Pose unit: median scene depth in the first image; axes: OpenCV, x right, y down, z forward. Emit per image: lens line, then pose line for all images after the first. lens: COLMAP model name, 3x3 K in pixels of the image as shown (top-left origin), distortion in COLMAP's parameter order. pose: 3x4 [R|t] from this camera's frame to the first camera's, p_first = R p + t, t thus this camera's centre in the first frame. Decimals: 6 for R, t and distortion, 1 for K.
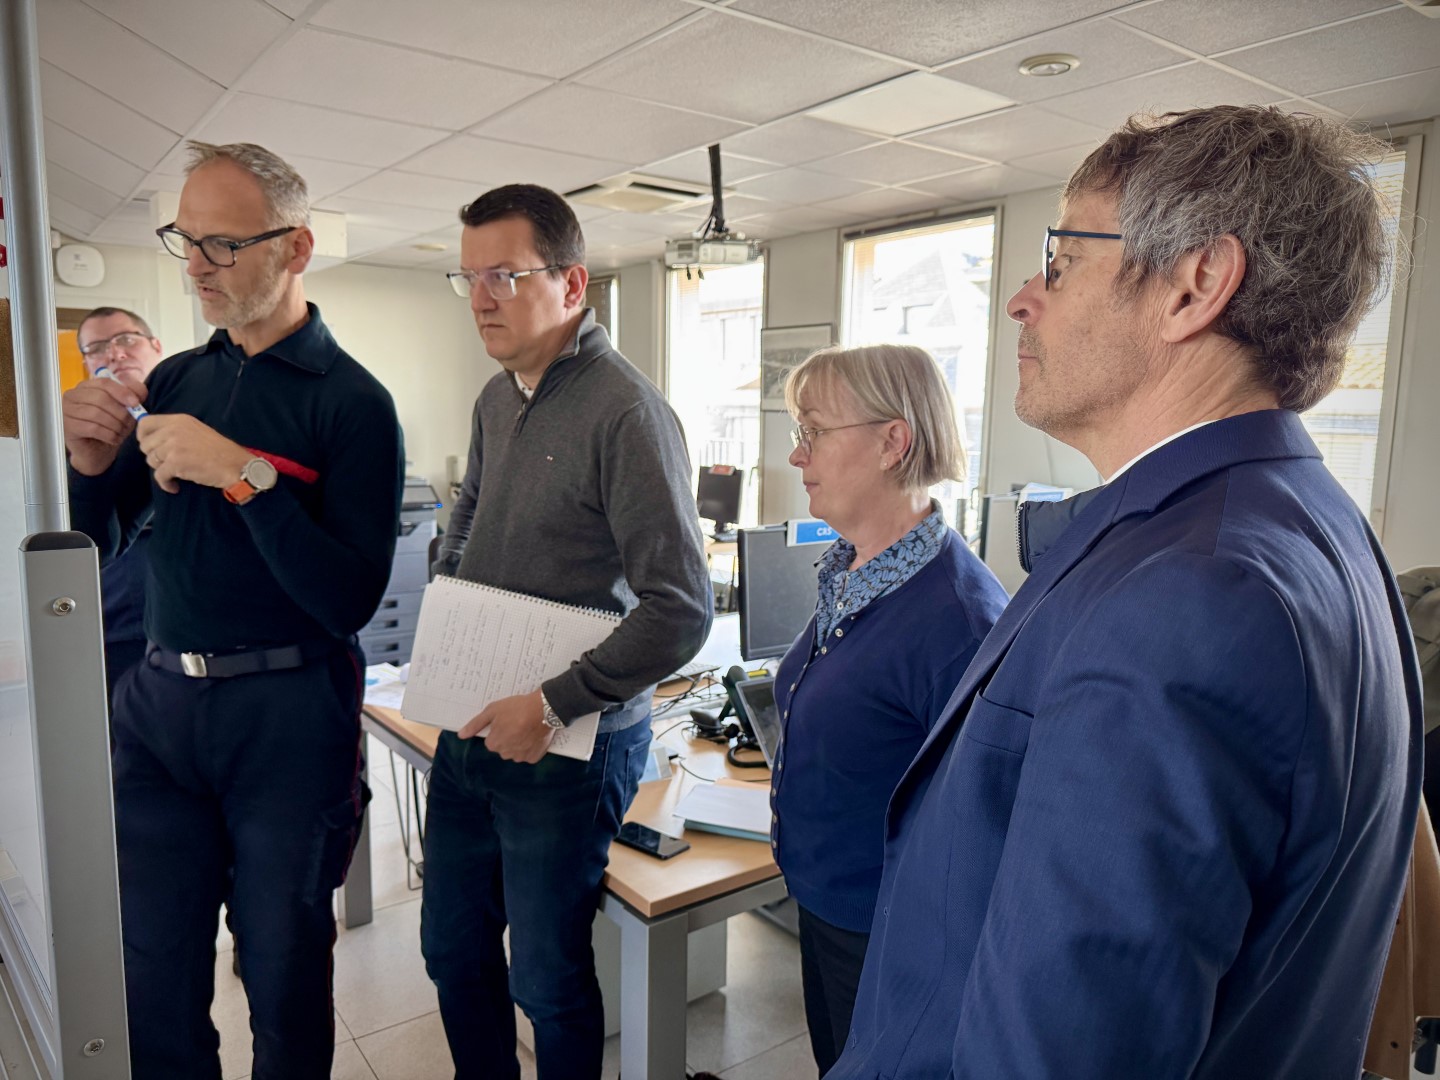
lens RADIAL K [[1010.0, 0, 715.7], [0, 1010.0, 542.4], [0, 0, 1]] dist [0.116790, -0.177417]
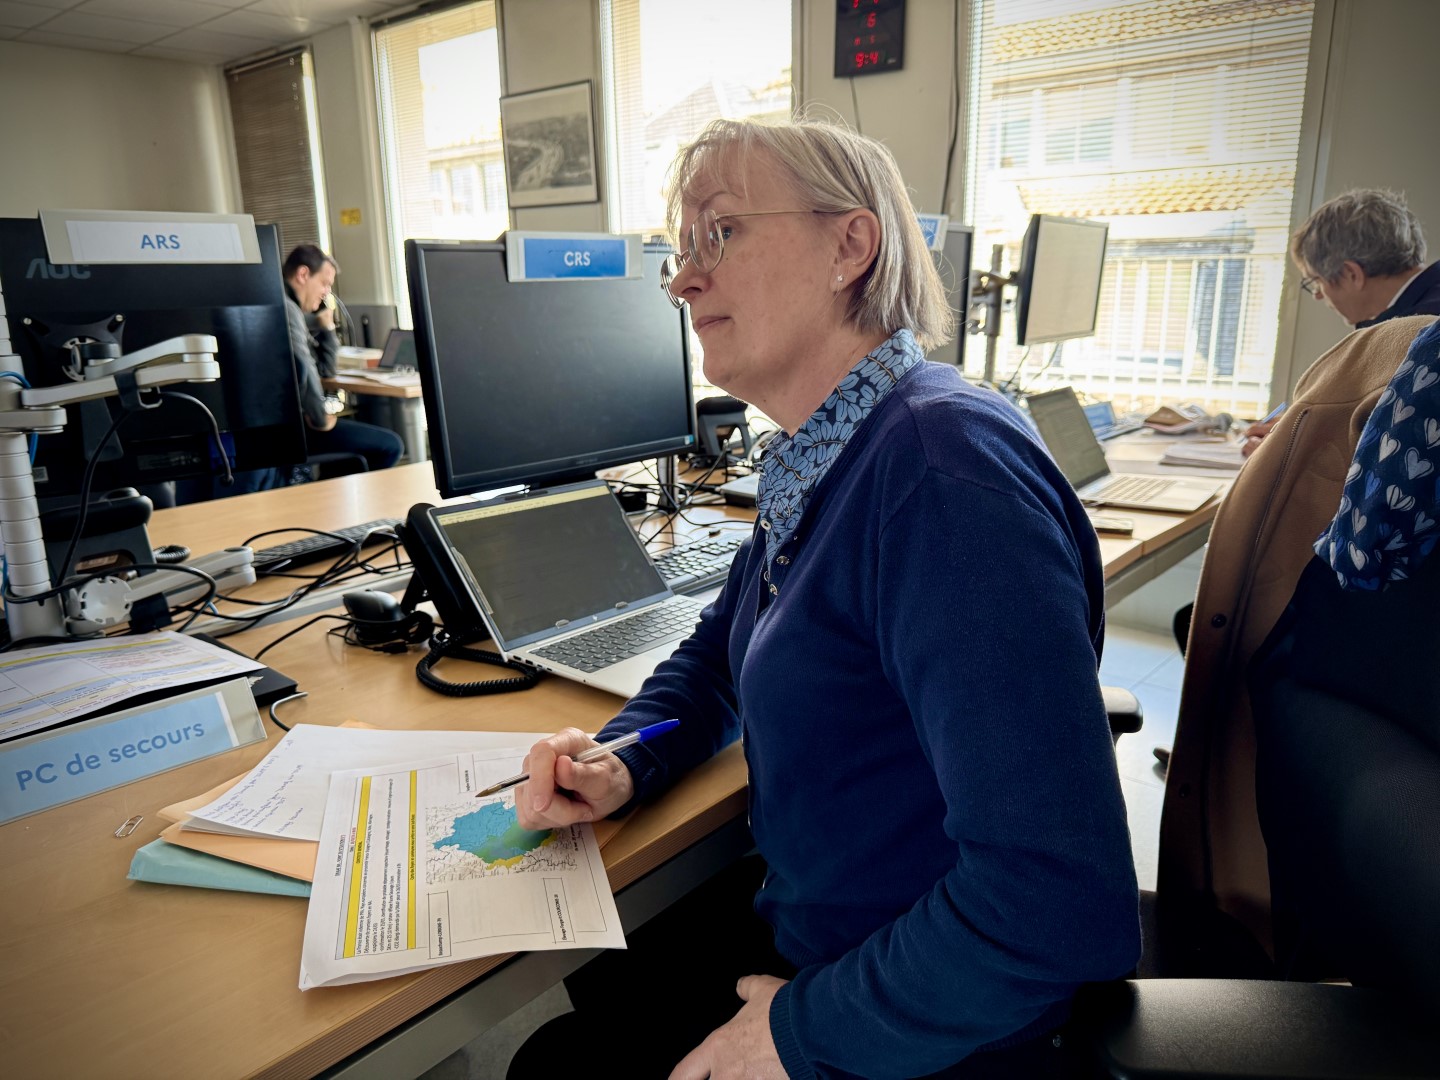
lens RADIAL K [[1010.0, 0, 715.7], [0, 1010.0, 542.4], [0, 0, 1]] dist [0.116790, -0.177417]
pose [[0.977365, -0.082278, 0.194907, 0.026025], [0.058246, 0.990322, 0.125978, 0.034096], [-0.203386, -0.111774, 0.972698, 0.184964]]
